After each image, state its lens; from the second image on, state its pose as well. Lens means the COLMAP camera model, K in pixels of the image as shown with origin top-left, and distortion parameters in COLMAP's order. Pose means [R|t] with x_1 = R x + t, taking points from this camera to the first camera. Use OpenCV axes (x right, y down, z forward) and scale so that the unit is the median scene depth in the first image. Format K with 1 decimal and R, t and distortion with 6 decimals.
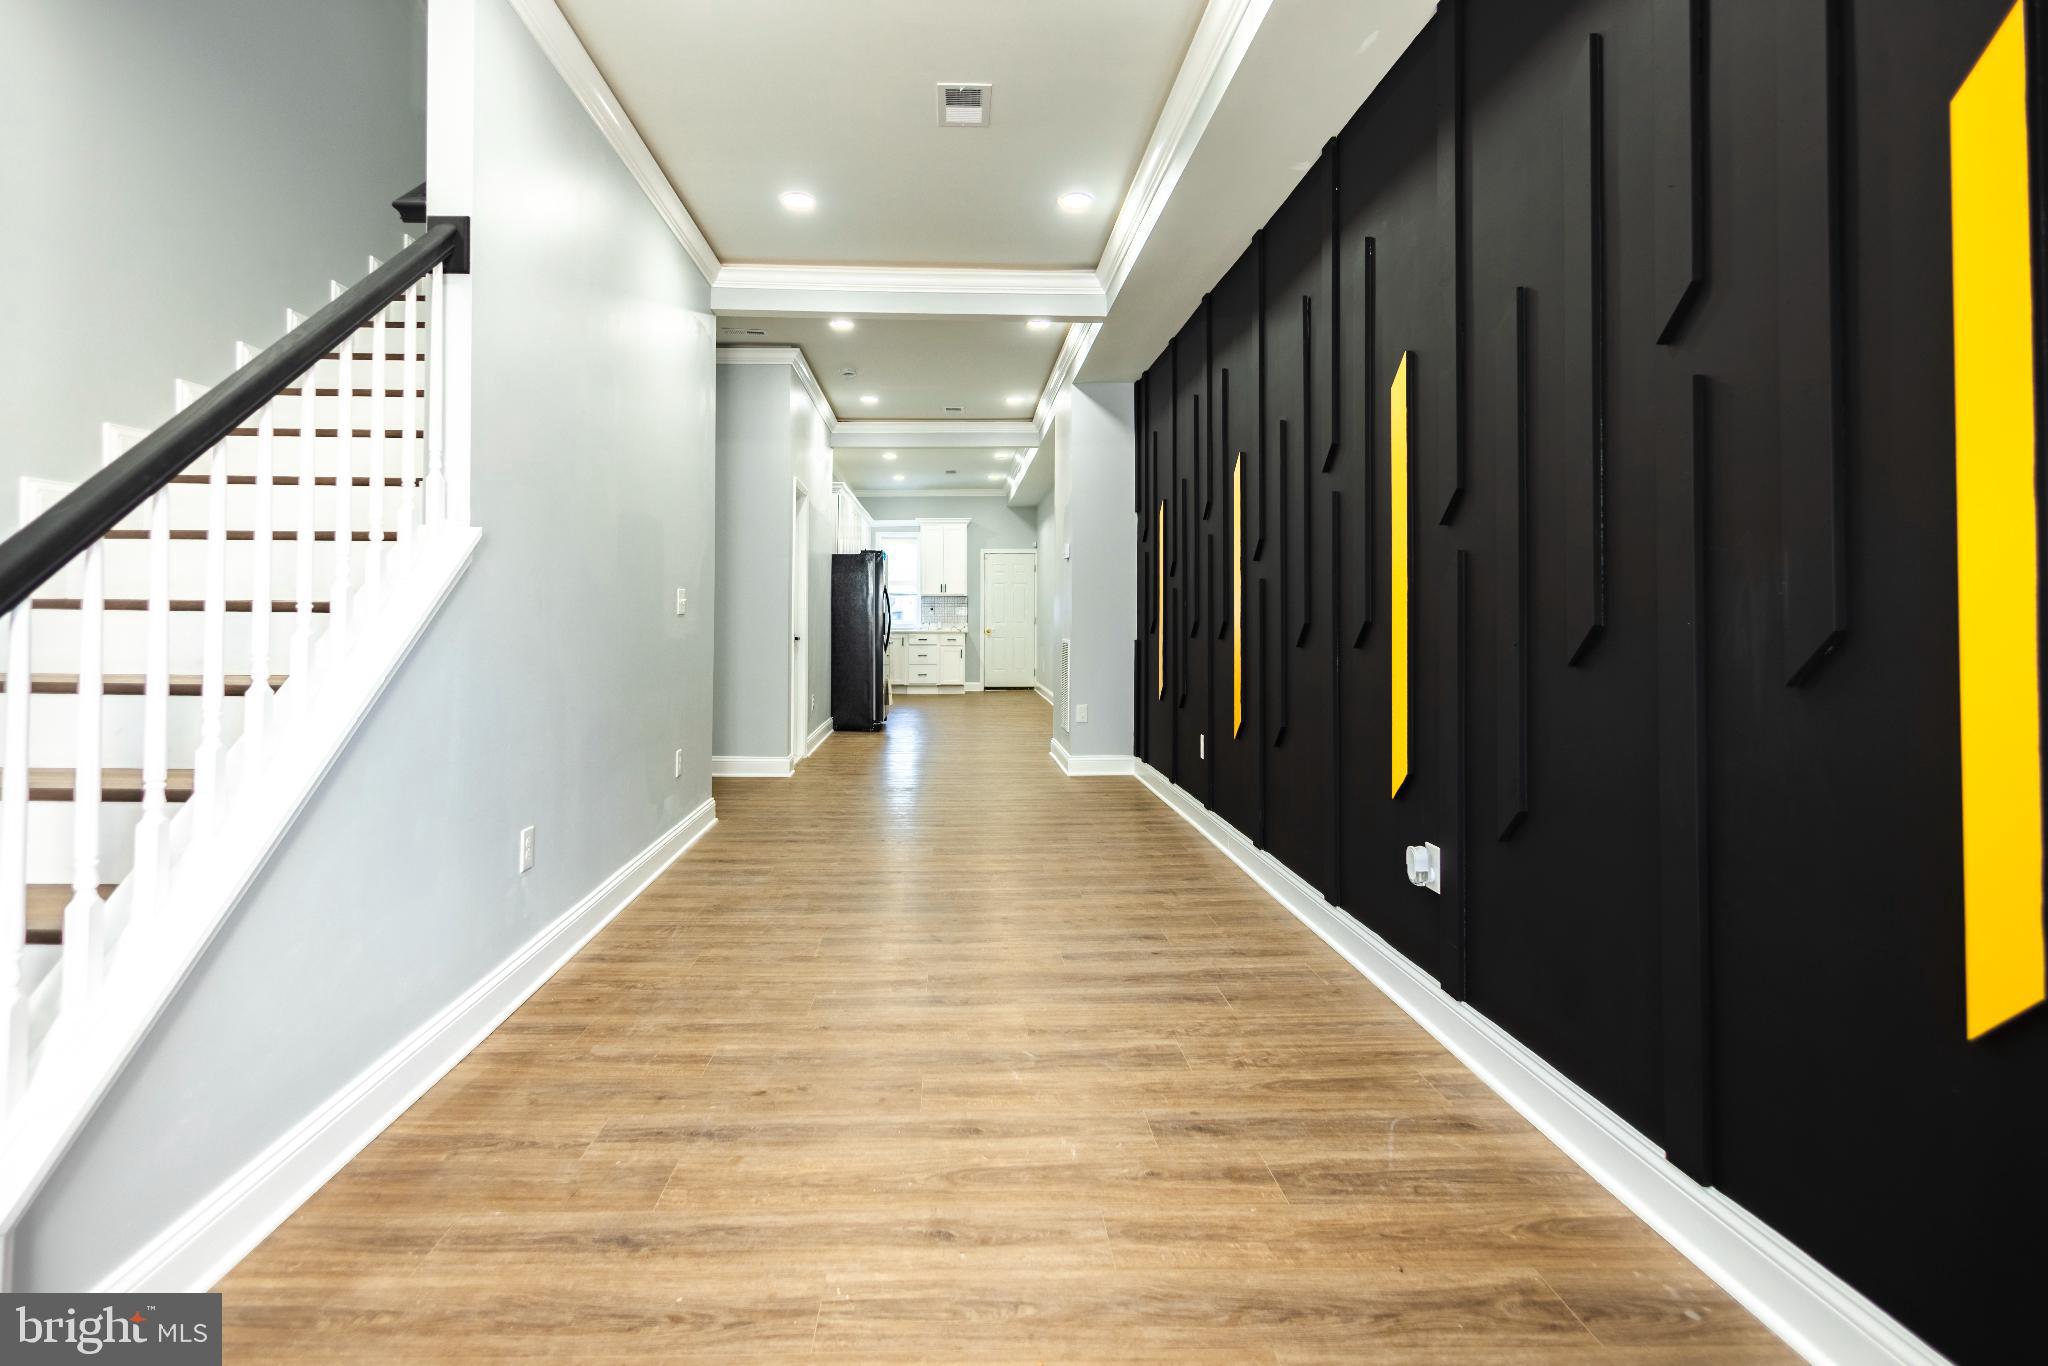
lens RADIAL K [[933.1, 0, 971.4], [0, 933.1, 604.0], [0, 0, 1]] dist [0.002606, 0.000108]
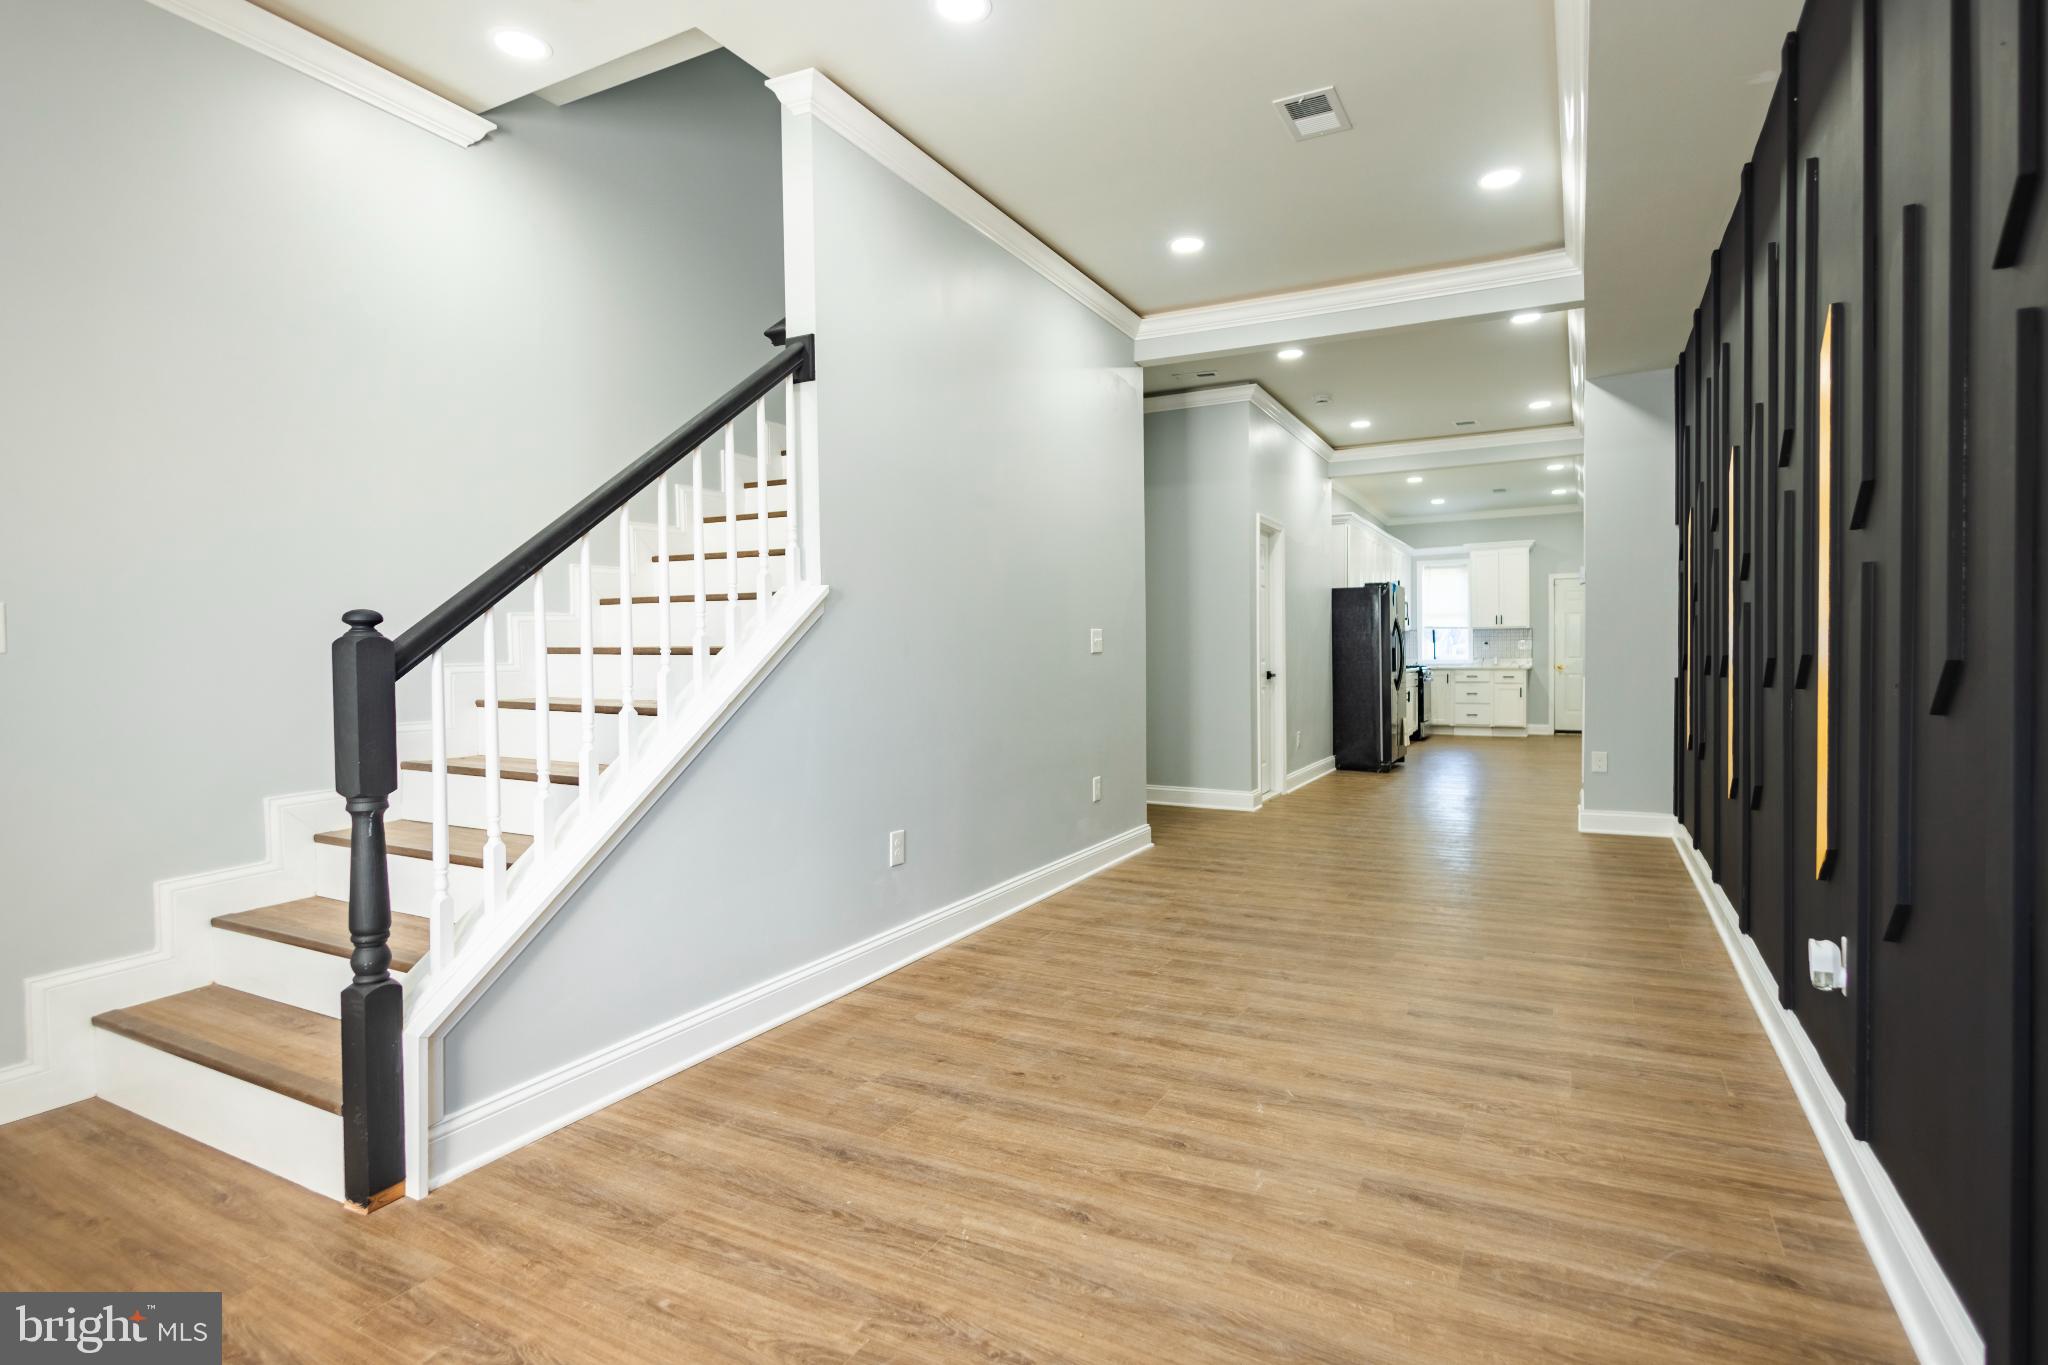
lens RADIAL K [[945.0, 0, 1089.3], [0, 945.0, 677.7], [0, 0, 1]] dist [0.002278, -0.000311]
pose [[0.896201, 0.002737, -0.443641, 0.320924], [0.014873, 0.999234, 0.036209, 0.000456], [0.443400, -0.039049, 0.895473, 0.021417]]
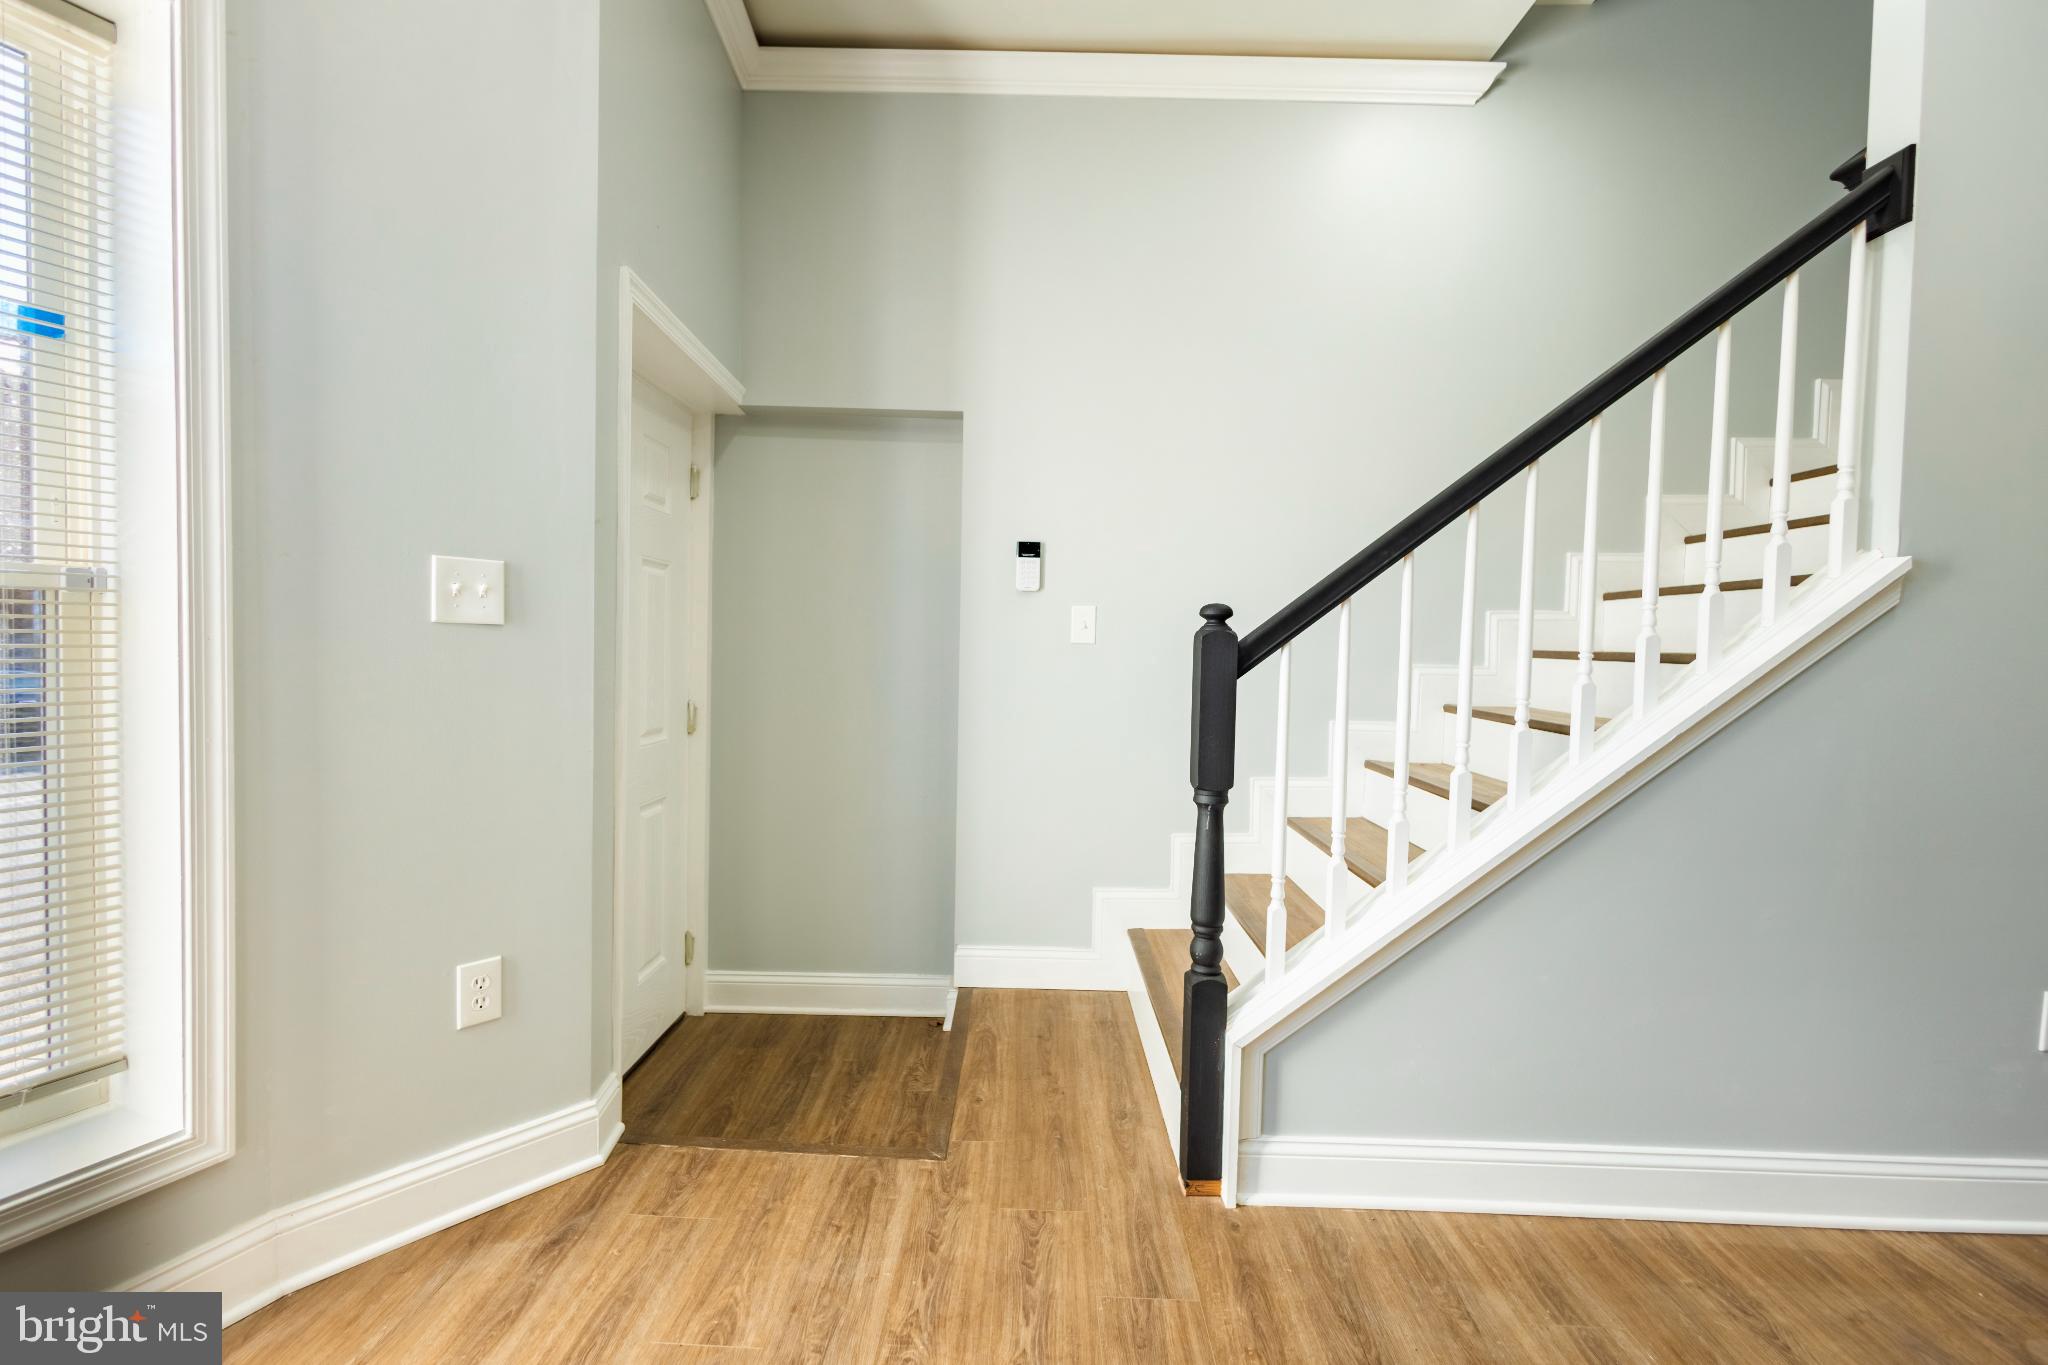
lens RADIAL K [[978.4, 0, 1071.4], [0, 978.4, 692.7], [0, 0, 1]] dist [-0.001445, -0.000498]
pose [[-0.016147, 0.042212, -0.998978, 0.256722], [-0.015711, 0.998974, 0.042465, 0.004278], [0.999746, 0.016381, -0.015467, 0.315181]]
